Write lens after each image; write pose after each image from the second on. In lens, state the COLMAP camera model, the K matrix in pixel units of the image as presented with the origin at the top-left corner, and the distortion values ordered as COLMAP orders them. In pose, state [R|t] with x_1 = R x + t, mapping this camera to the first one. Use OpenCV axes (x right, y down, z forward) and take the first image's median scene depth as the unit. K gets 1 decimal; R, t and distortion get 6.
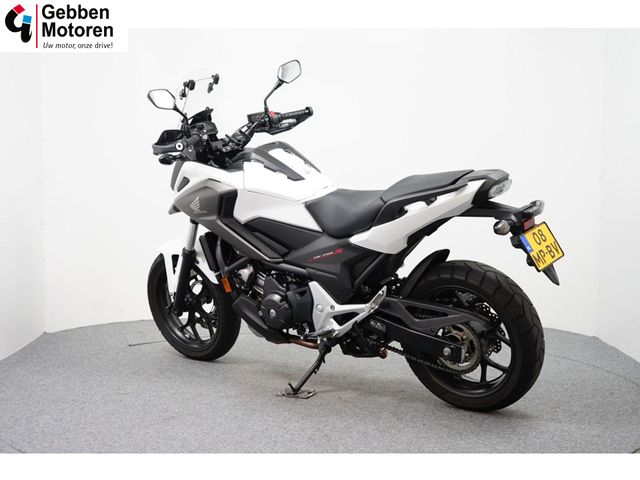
lens RADIAL K [[970.8, 0, 319.7], [0, 970.8, 241.8], [0, 0, 1]] dist [-0.011725, 0.000000]
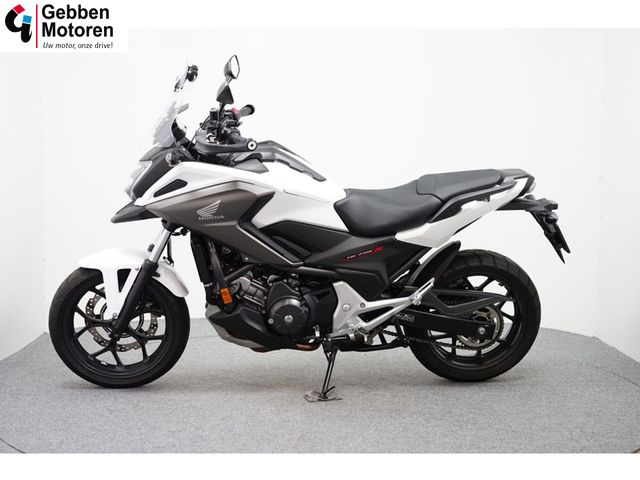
lens RADIAL K [[970.8, 0, 320.0], [0, 970.8, 237.6], [0, 0, 1]] dist [-0.011725, 0.000000]
pose [[0.712052, -0.055280, 0.699947, -0.725335], [0.056453, 0.998176, 0.021405, -0.027467], [-0.699853, 0.024273, 0.713874, 0.299623]]
